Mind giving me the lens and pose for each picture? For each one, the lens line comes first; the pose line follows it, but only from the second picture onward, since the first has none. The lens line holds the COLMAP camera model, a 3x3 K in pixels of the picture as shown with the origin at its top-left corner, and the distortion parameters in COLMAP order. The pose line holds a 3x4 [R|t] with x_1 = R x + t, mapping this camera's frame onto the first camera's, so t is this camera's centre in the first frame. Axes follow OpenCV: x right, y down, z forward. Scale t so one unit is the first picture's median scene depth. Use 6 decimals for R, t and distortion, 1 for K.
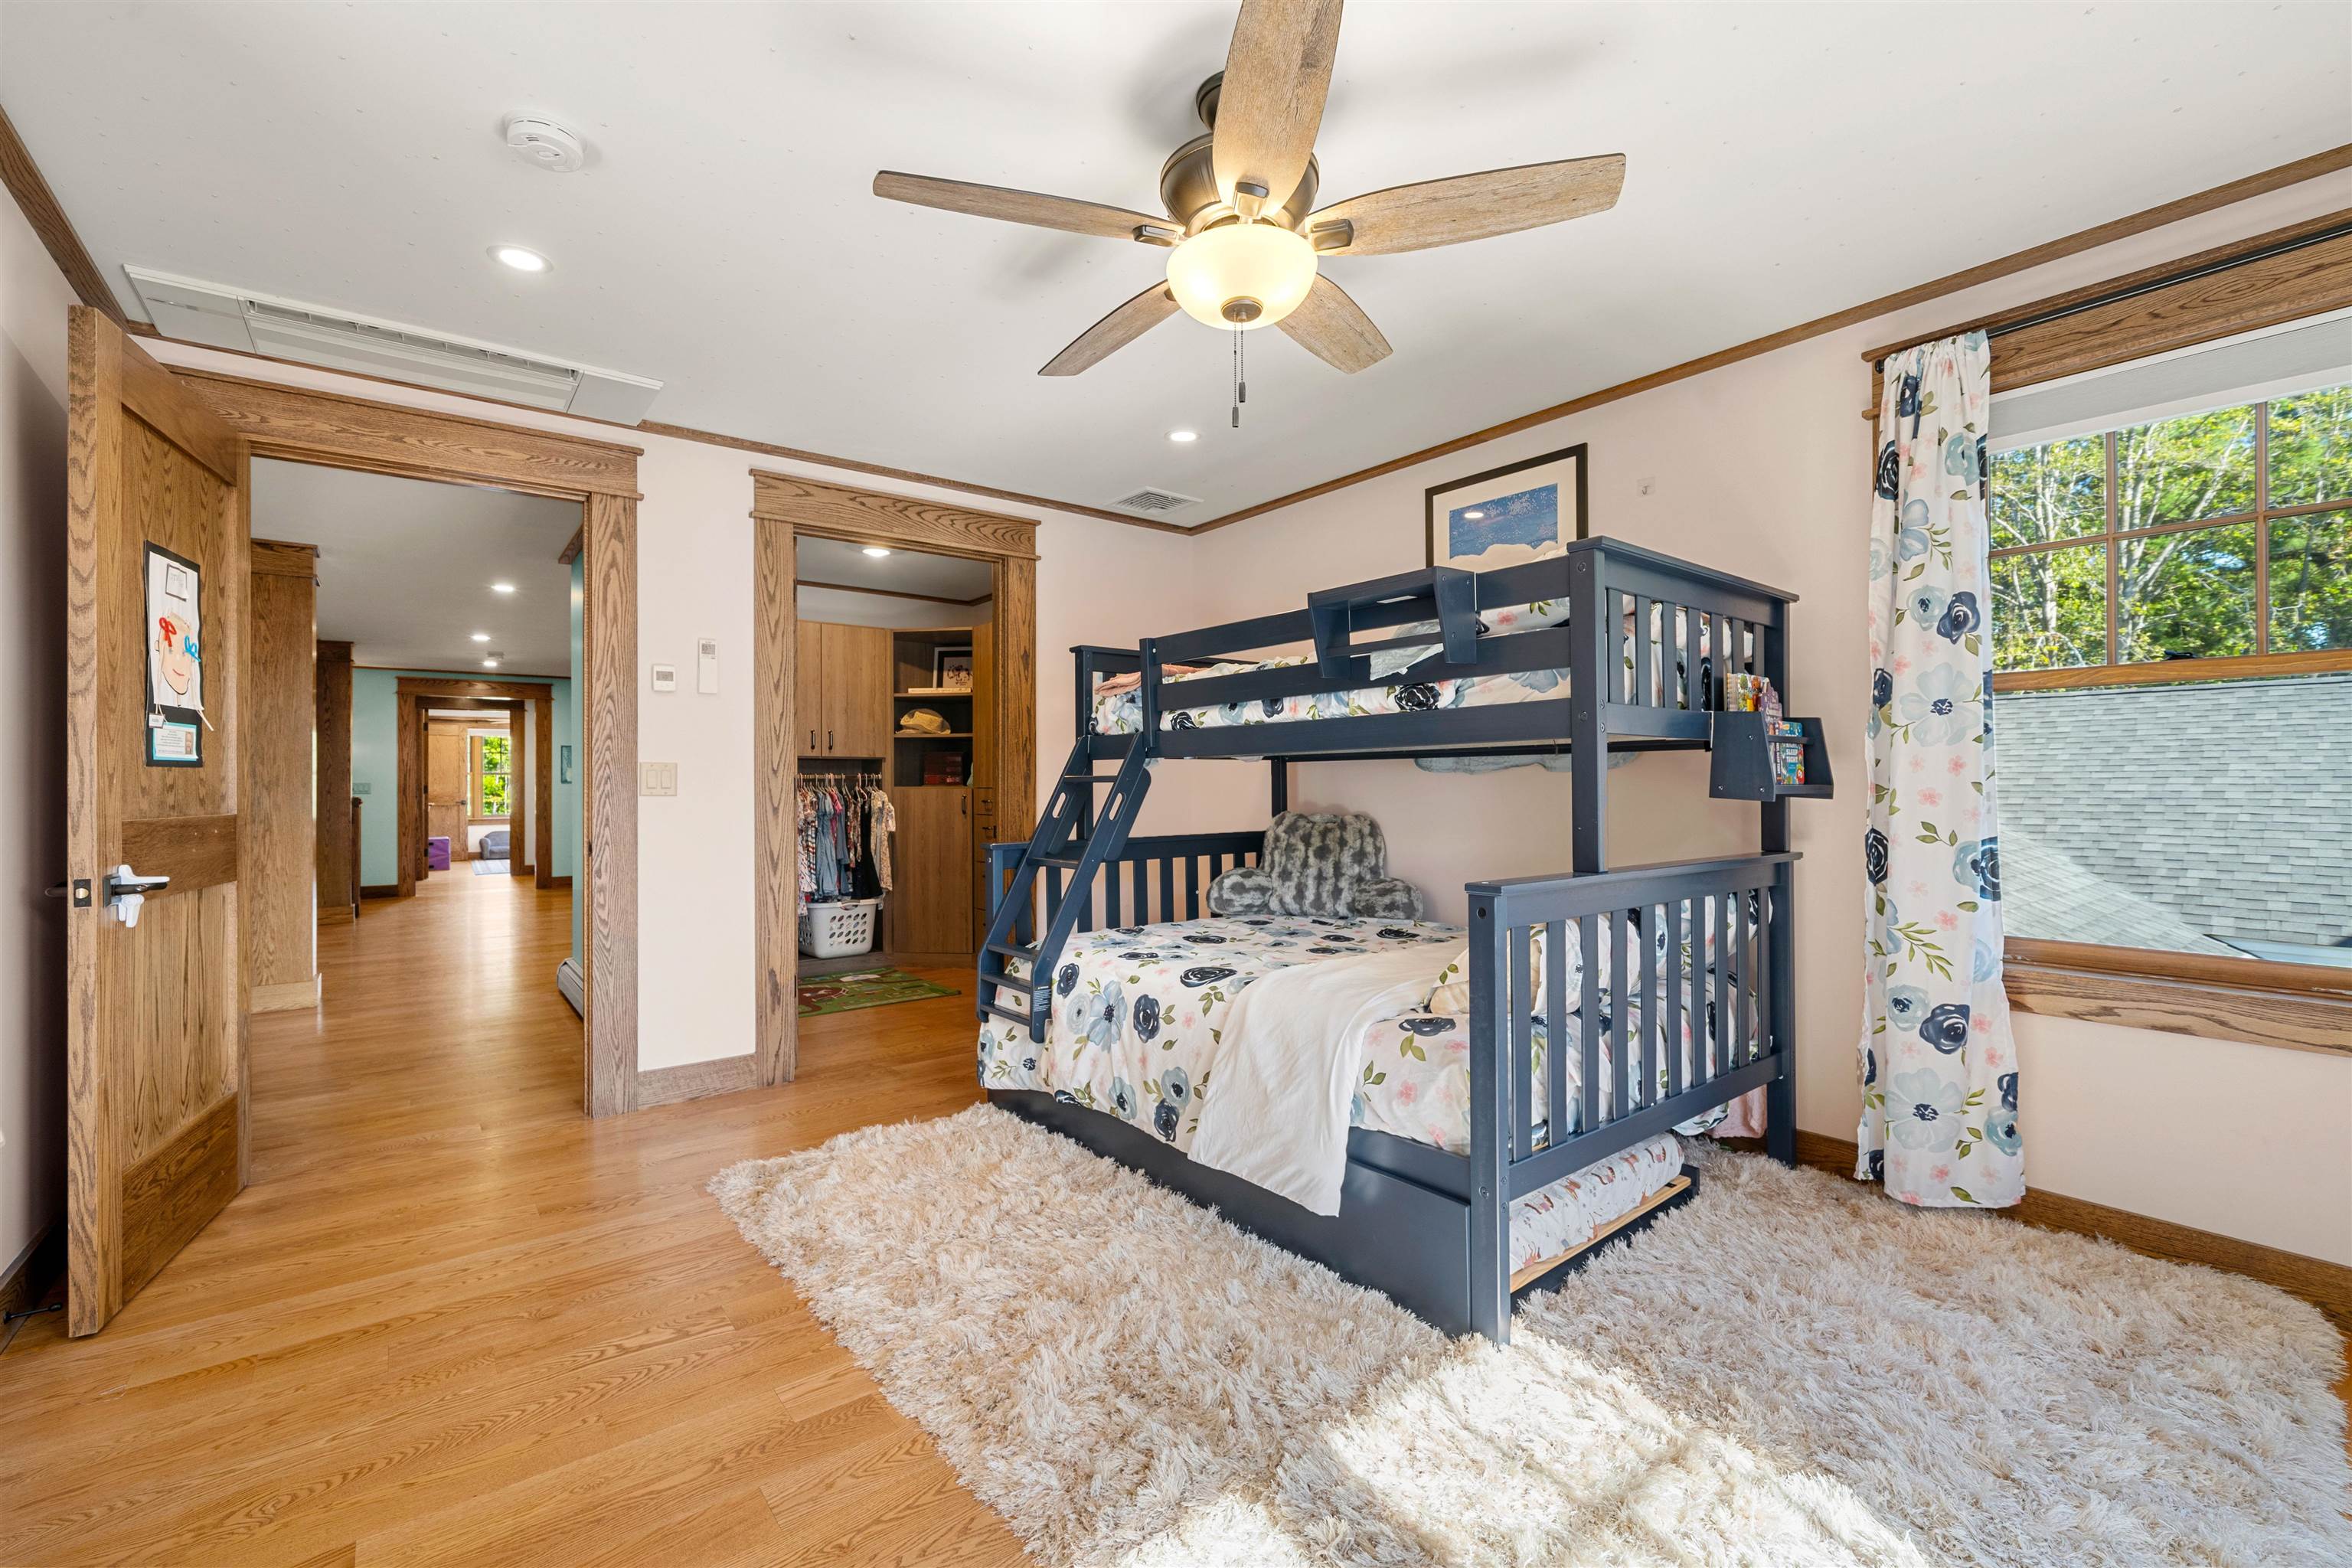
lens RADIAL K [[1000.2, 0, 1171.6], [0, 1000.2, 783.2], [0, 0, 1]] dist [-0.000720, -0.000060]
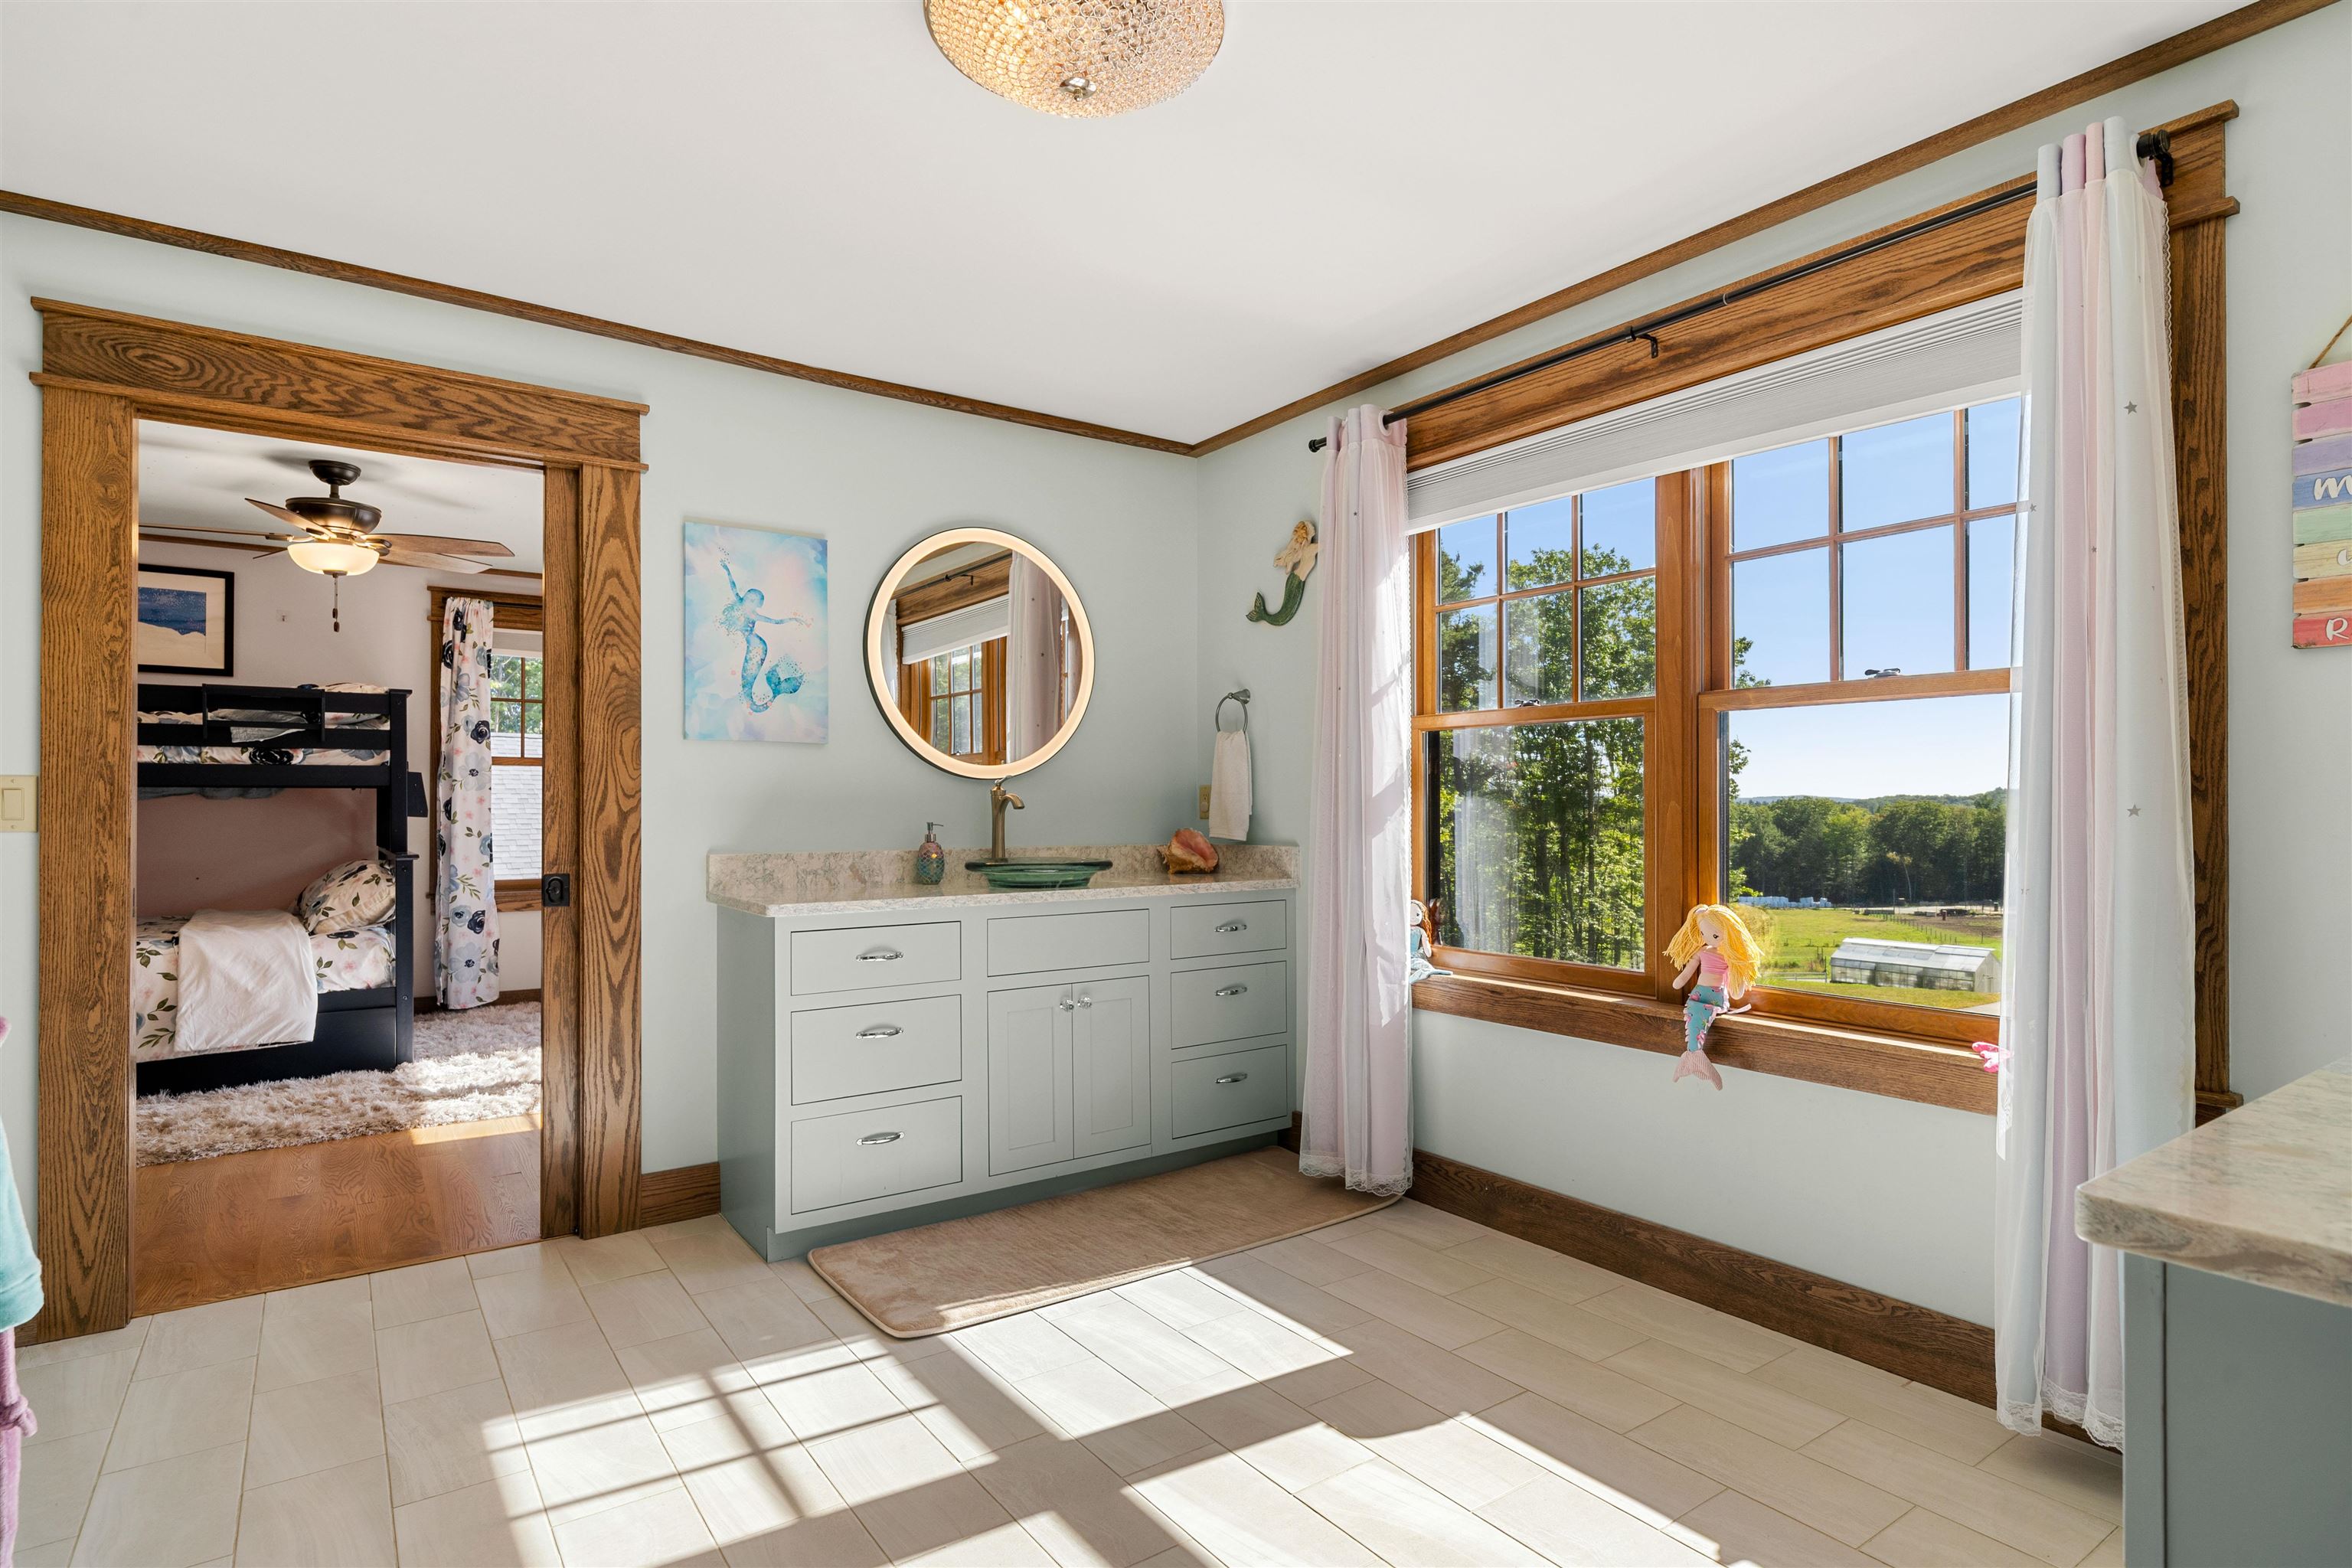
lens RADIAL K [[1216.8, 0, 1169.4], [0, 1216.8, 797.0], [0, 0, 1]] dist [-0.002177, -0.000292]
pose [[0.050124, 0.011144, 0.998681, -1.748686], [-0.007523, 0.999914, -0.010780, -0.008228], [-0.998715, -0.006973, 0.050203, -0.612105]]
